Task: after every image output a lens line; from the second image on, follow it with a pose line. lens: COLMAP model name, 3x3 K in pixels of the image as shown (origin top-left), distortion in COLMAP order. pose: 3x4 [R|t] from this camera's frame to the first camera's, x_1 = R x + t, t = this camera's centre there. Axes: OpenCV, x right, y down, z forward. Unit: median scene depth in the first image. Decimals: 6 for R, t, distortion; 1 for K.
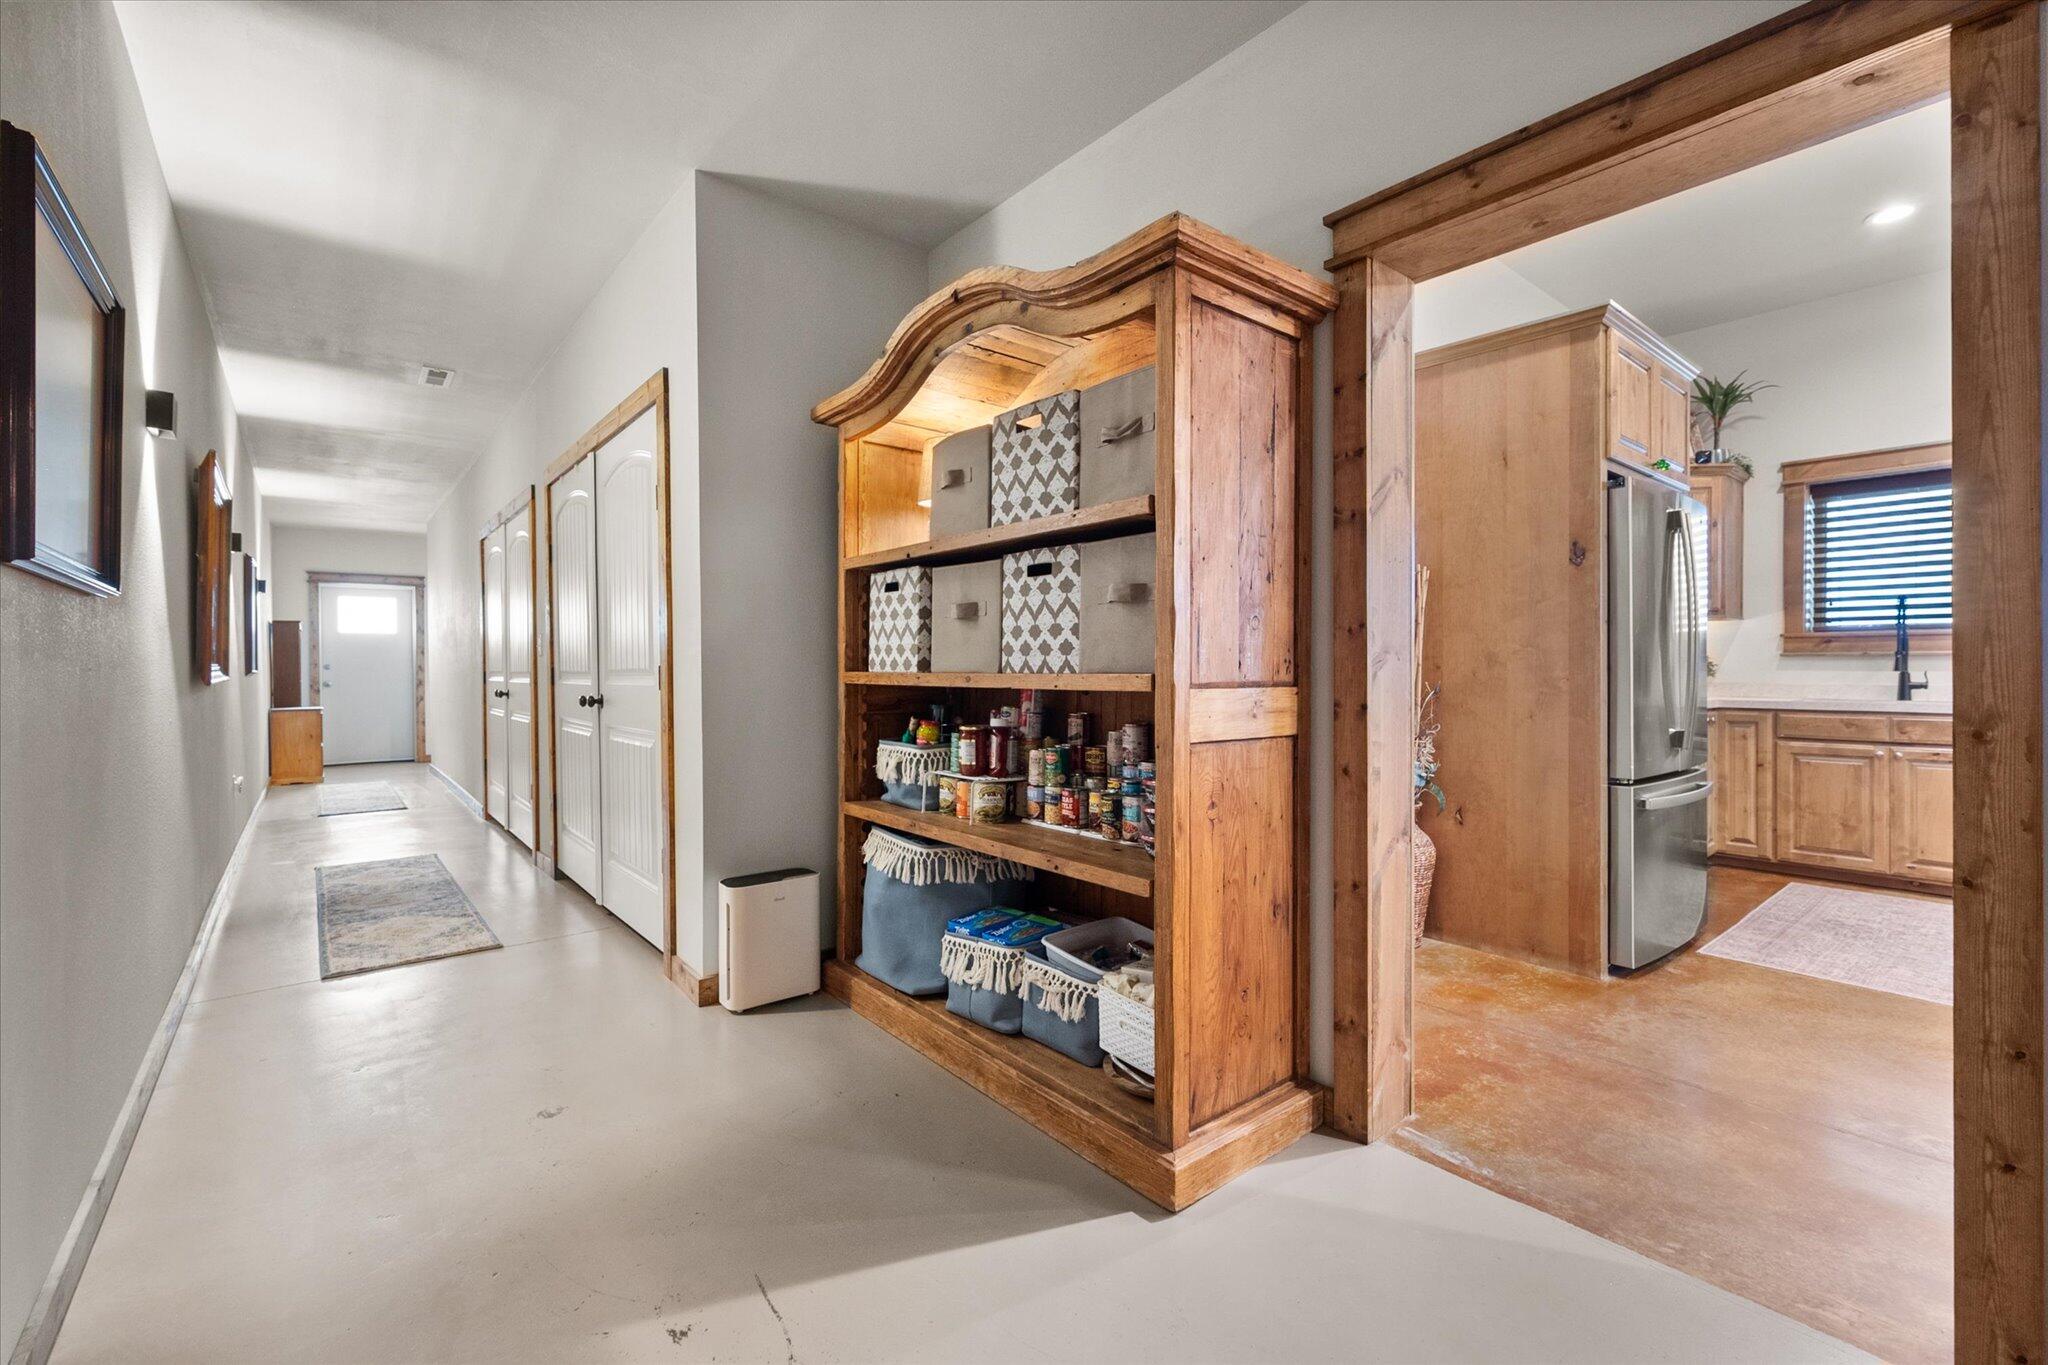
lens RADIAL K [[861.9, 0, 1023.7], [0, 861.9, 673.2], [0, 0, 1]] dist [-0.000903, -0.000264]
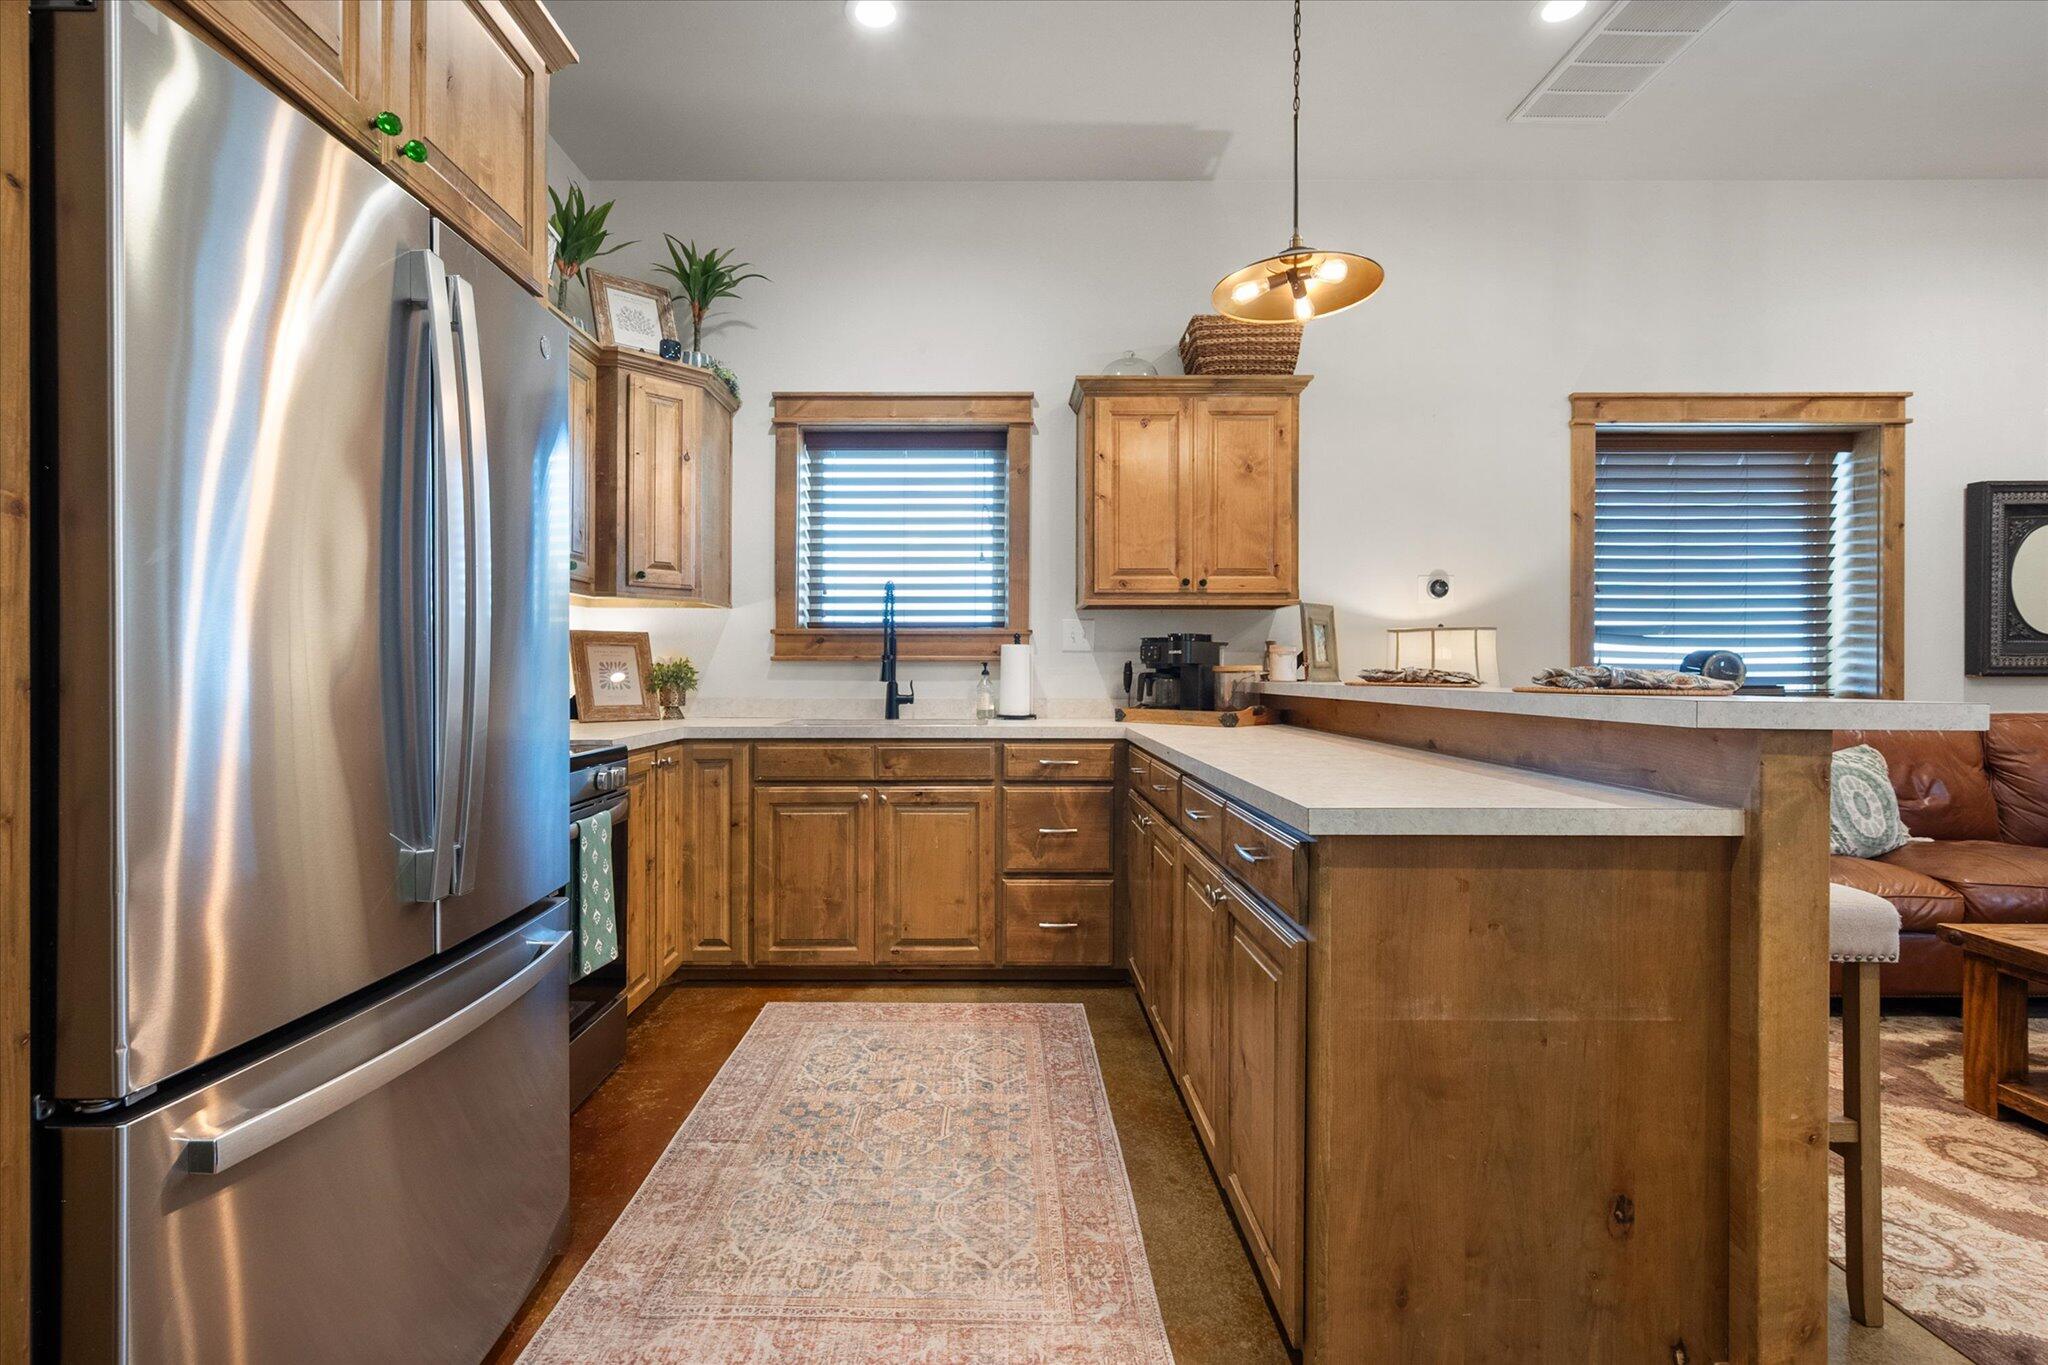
lens RADIAL K [[926.0, 0, 995.7], [0, 926.0, 674.2], [0, 0, 1]] dist [0.001467, 0.000194]
pose [[0.632967, 0.001282, 0.774178, 0.438278], [0.000206, 0.999998, -0.001825, -0.007020], [-0.774179, 0.001315, 0.632966, 0.401720]]
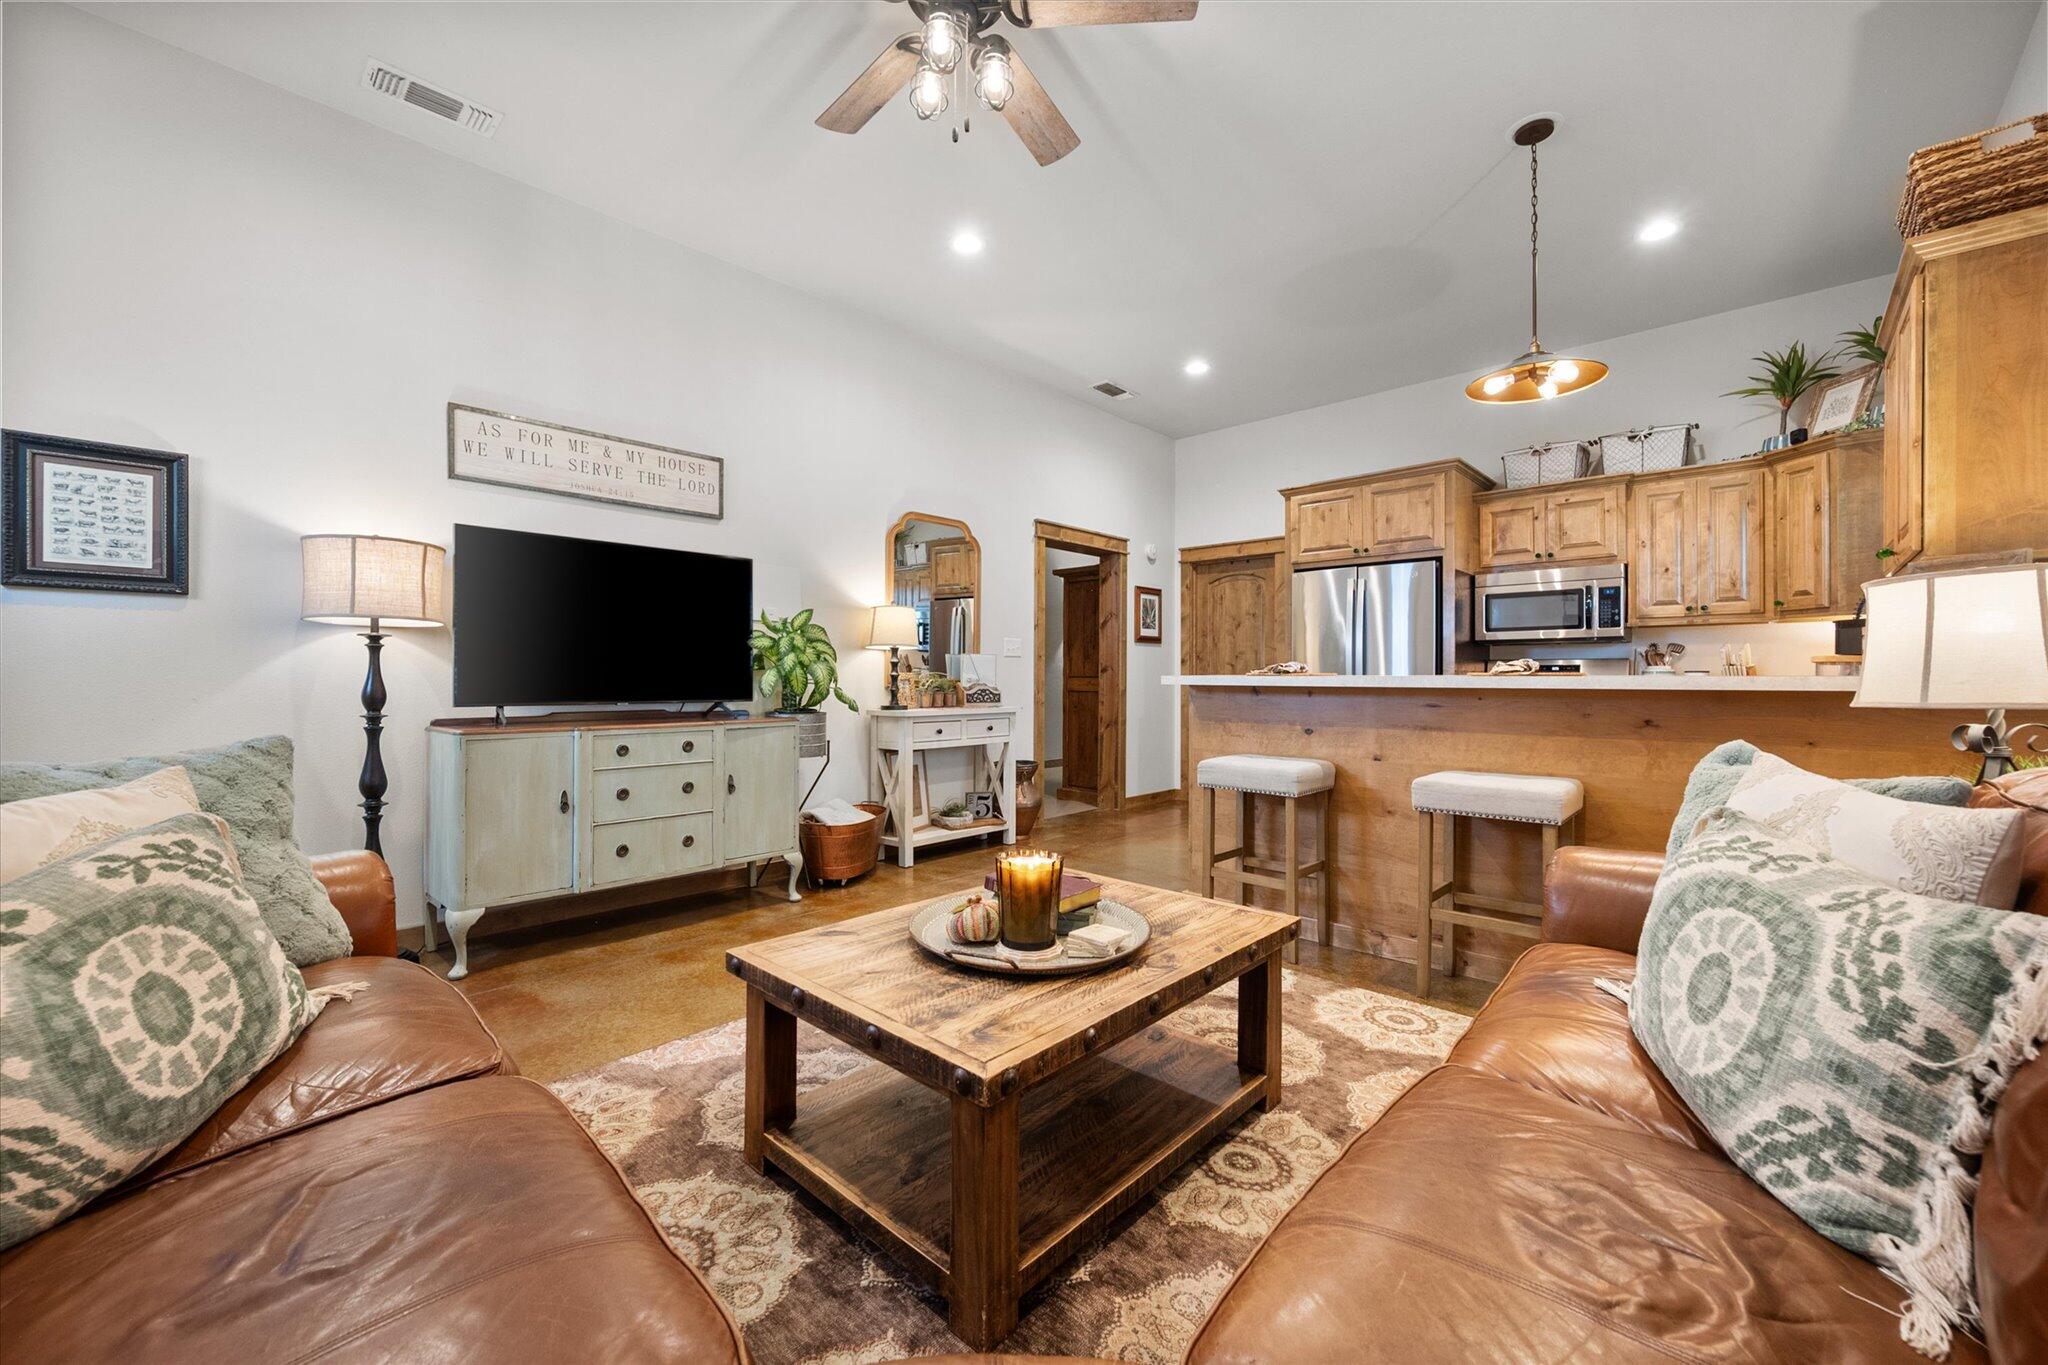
lens RADIAL K [[807.5, 0, 1023.0], [0, 807.5, 674.3], [0, 0, 1]] dist [0.000831, 0.000219]
pose [[0.135128, 0.000084, -0.990828, 1.630480], [-0.009217, 0.999957, -0.001172, 0.003083], [0.990785, 0.009291, 0.135123, 0.103516]]
